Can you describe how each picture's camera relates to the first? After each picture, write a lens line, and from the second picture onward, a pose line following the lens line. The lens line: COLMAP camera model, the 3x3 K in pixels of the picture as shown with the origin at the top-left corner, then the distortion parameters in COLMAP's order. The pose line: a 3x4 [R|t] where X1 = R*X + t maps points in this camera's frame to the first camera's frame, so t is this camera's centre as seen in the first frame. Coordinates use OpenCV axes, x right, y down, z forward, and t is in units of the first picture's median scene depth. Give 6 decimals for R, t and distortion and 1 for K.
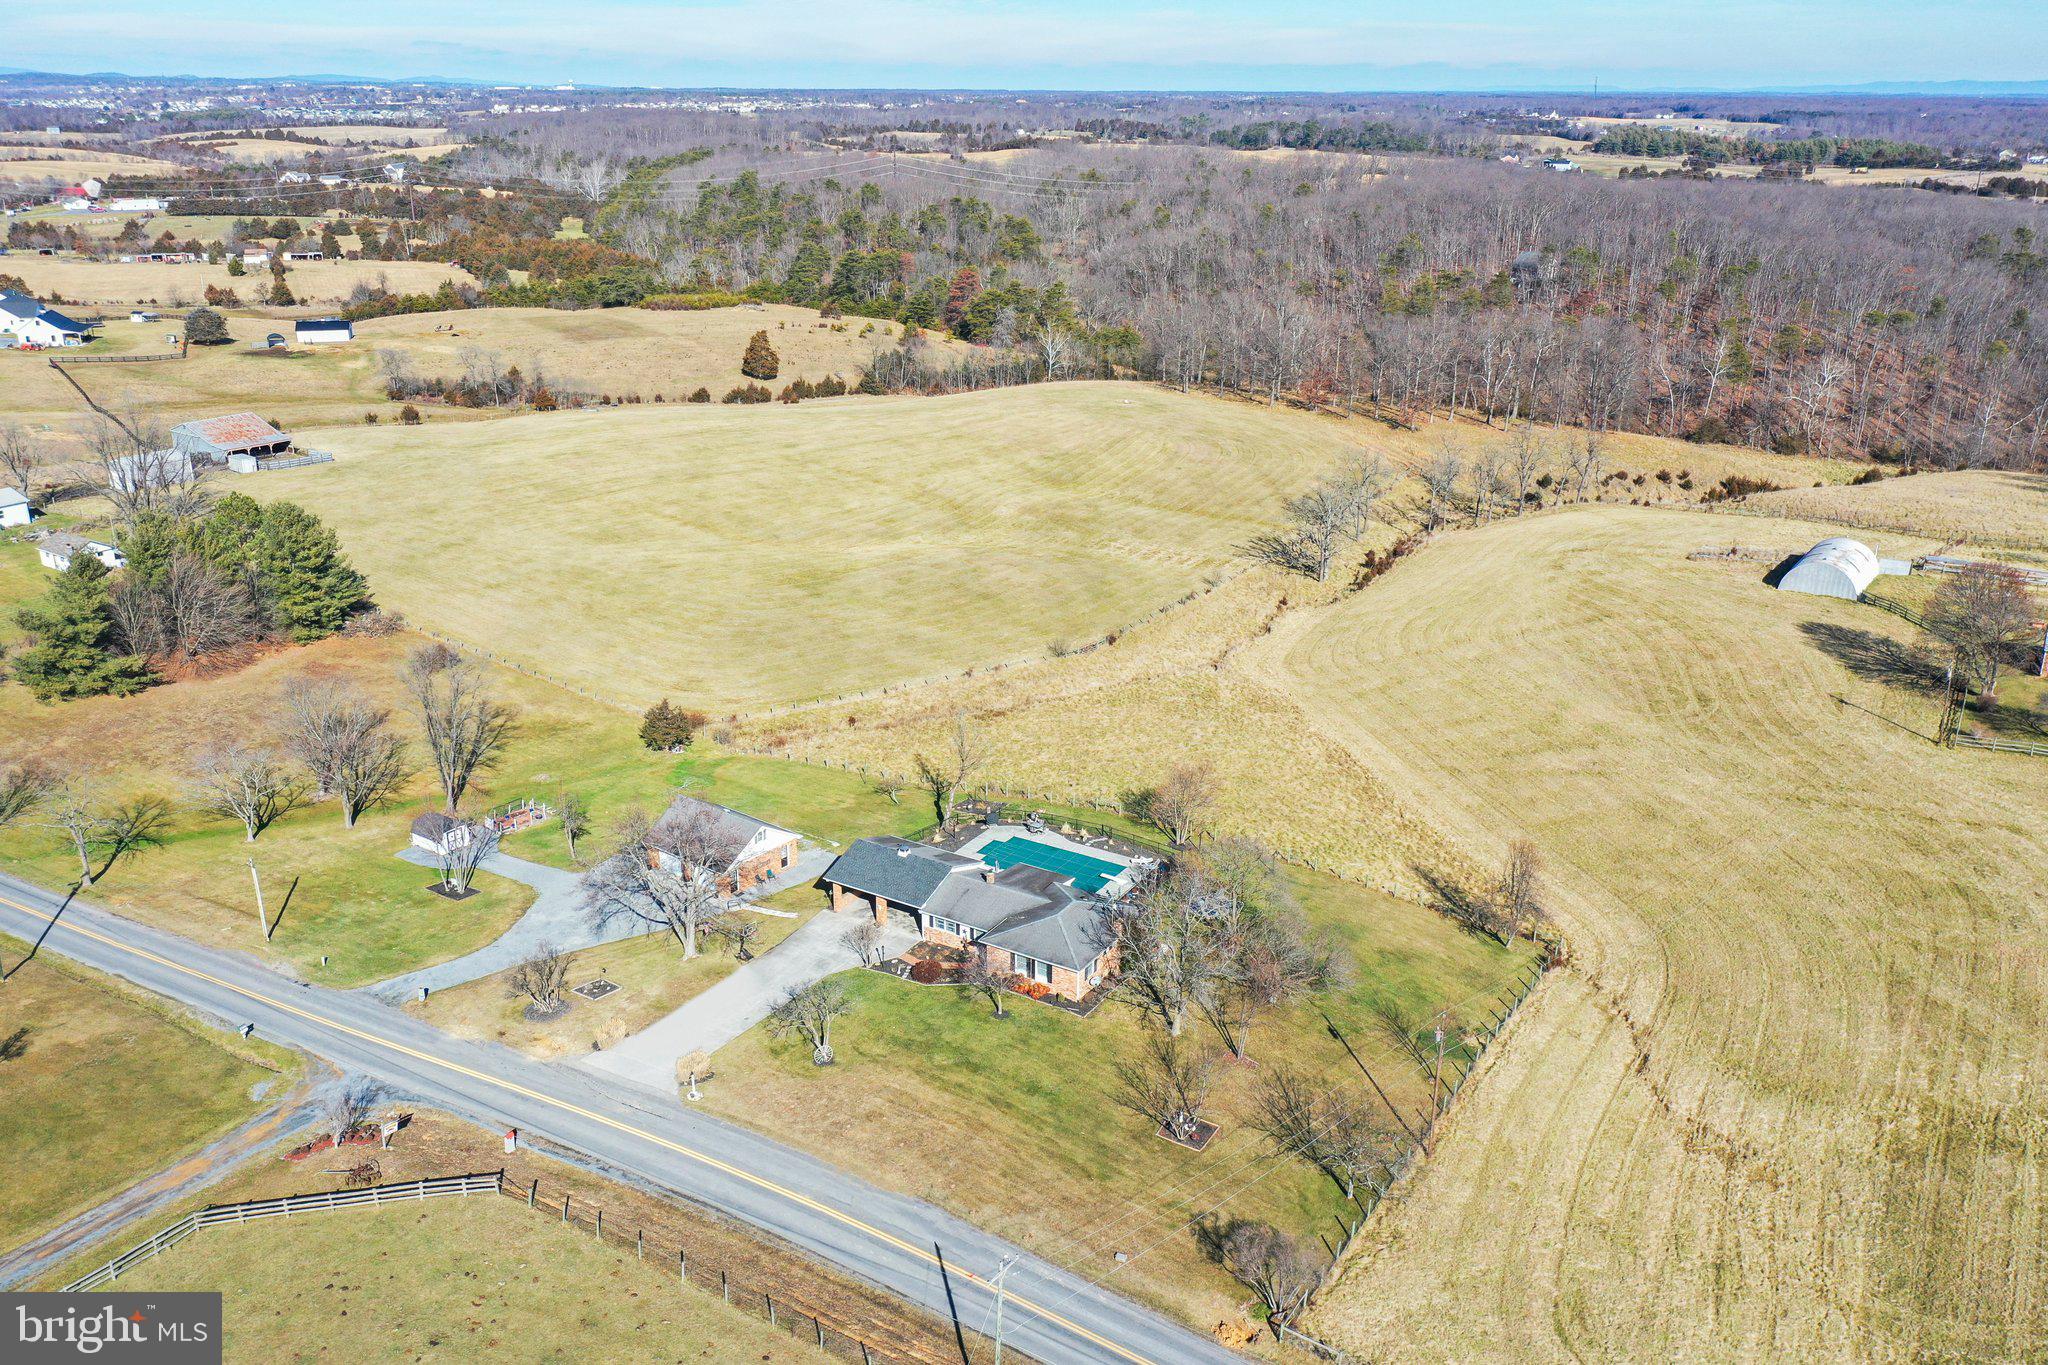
lens RADIAL K [[1615.9, 0, 1003.6], [0, 1615.9, 675.0], [0, 0, 1]] dist [-0.005648, 0.002196]
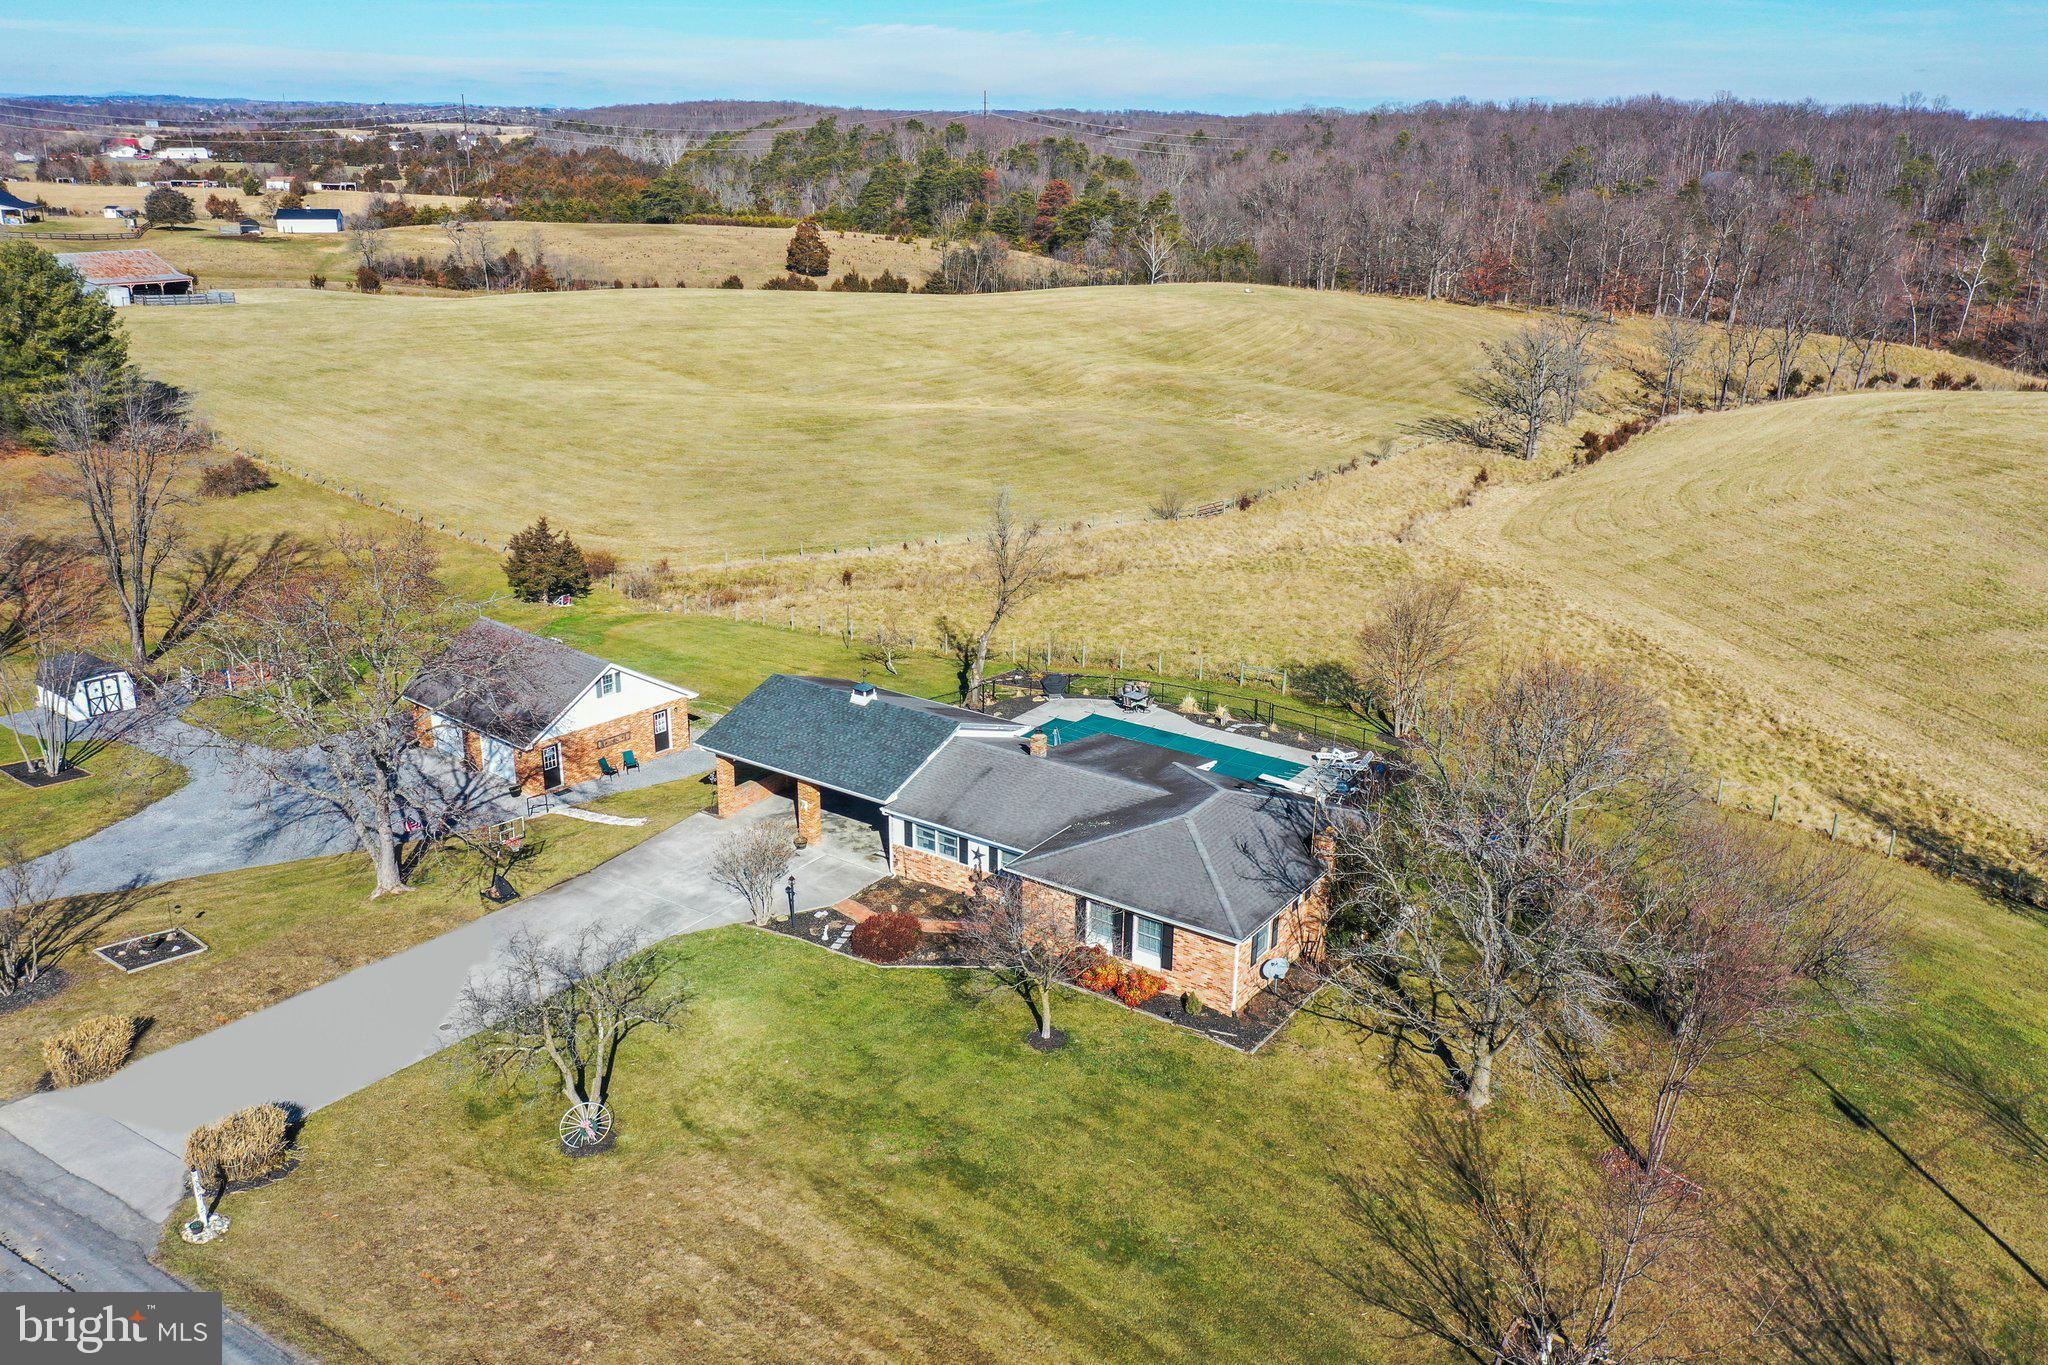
lens RADIAL K [[1615.9, 0, 1008.4], [0, 1615.9, 670.2], [0, 0, 1]] dist [-0.005648, 0.002196]
pose [[0.998378, 0.024030, -0.051606, 0.004326], [-0.025093, 0.999484, -0.020049, 0.073474], [0.051098, 0.021312, 0.998466, 0.345740]]
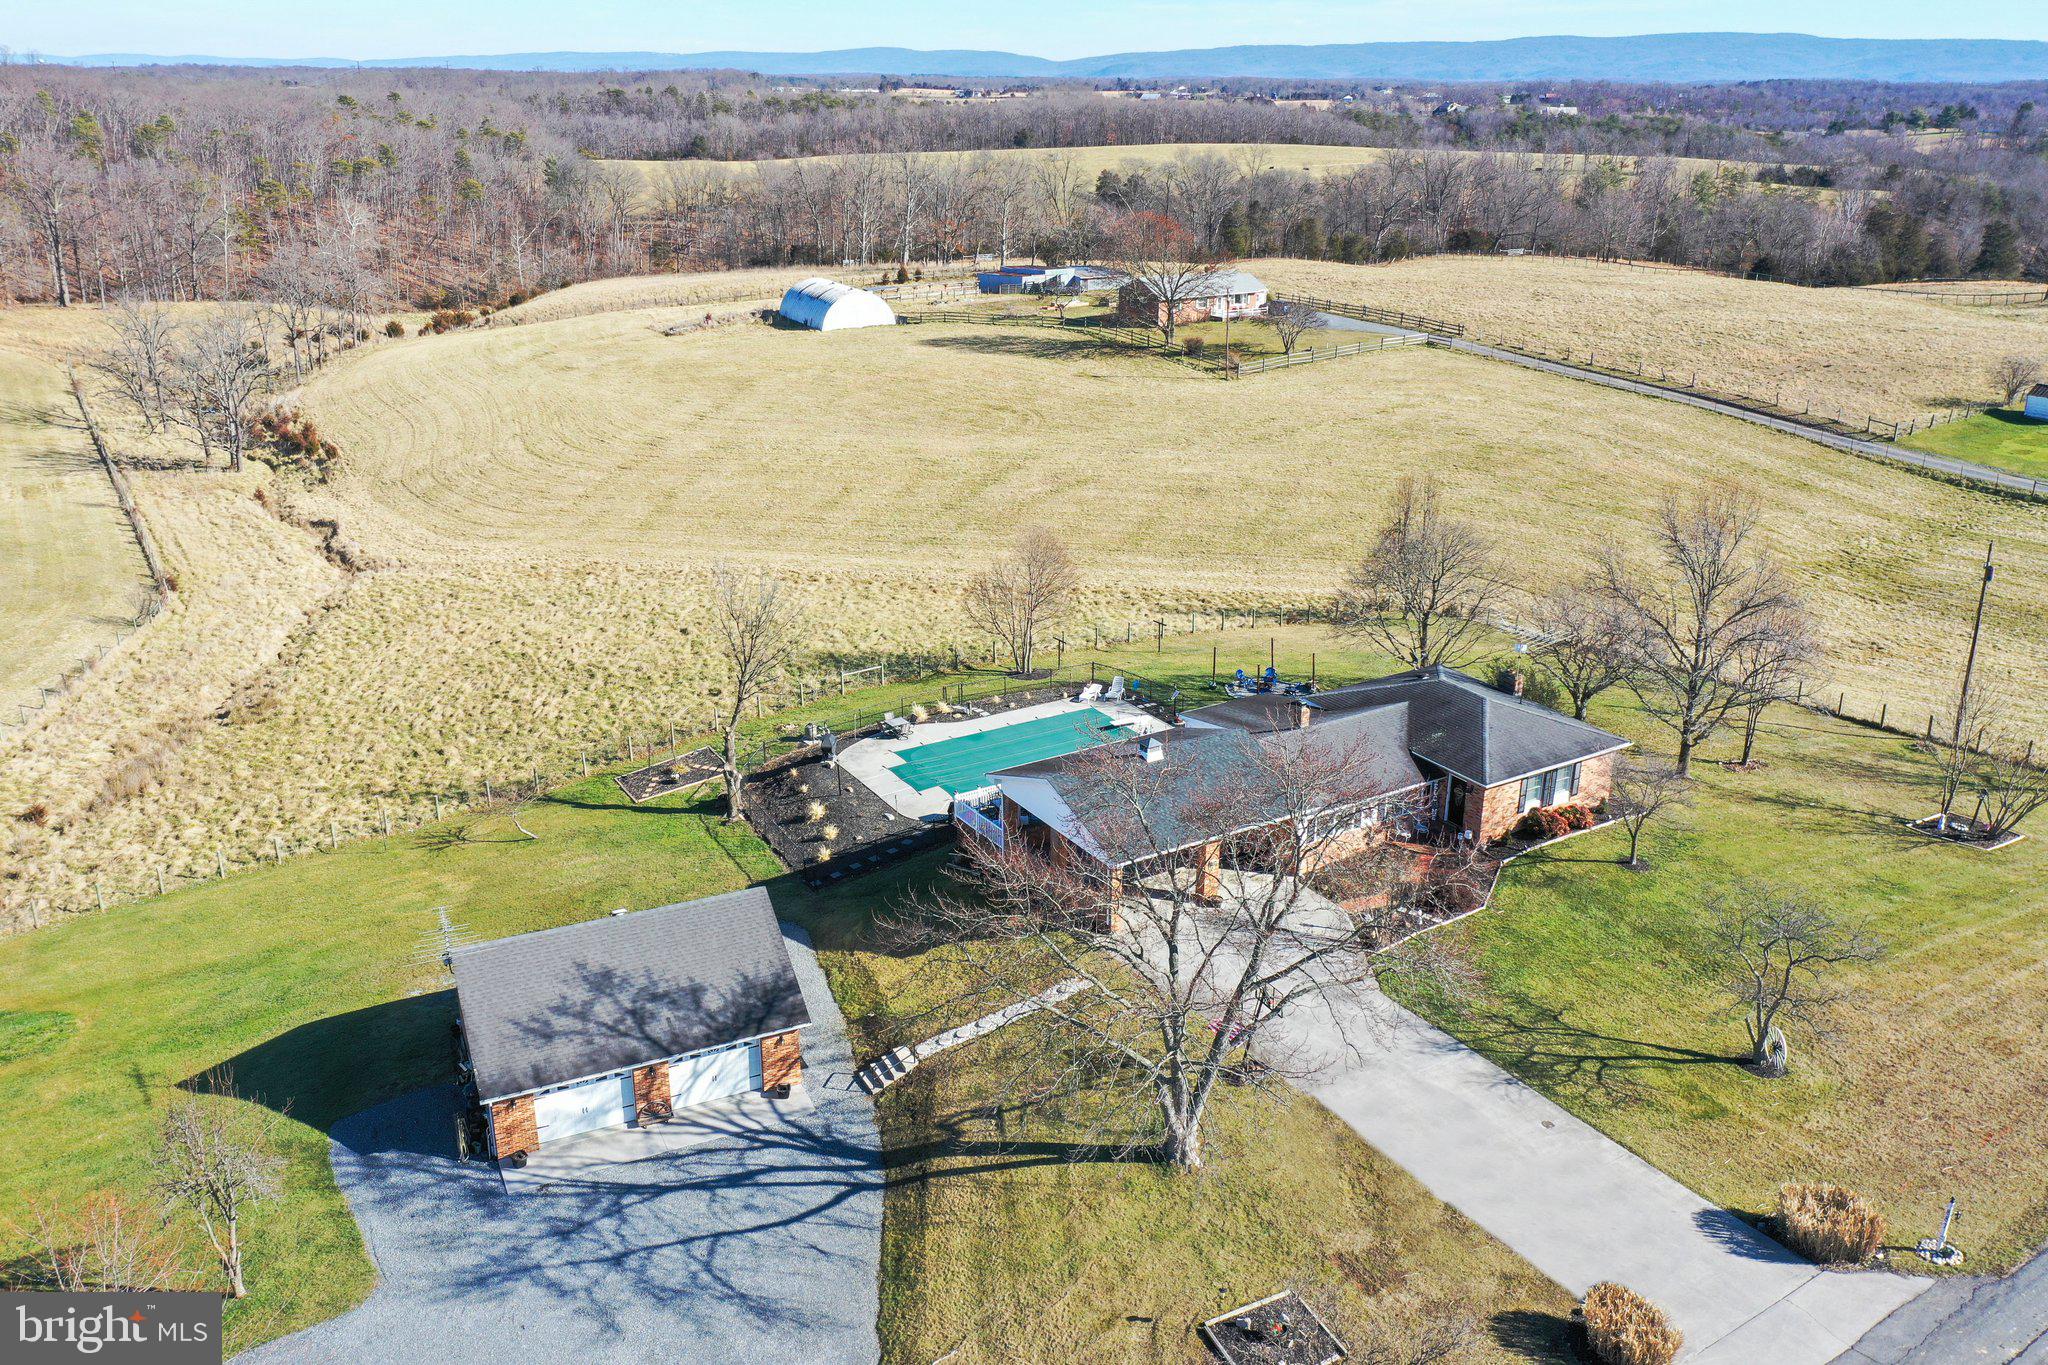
lens RADIAL K [[1615.9, 0, 1013.2], [0, 1615.9, 674.3], [0, 0, 1]] dist [-0.005648, 0.002196]
pose [[0.450572, -0.308253, 0.837833, -0.316391], [0.299529, 0.936295, 0.183397, -0.007944], [-0.840992, 0.168321, 0.514199, 0.522548]]
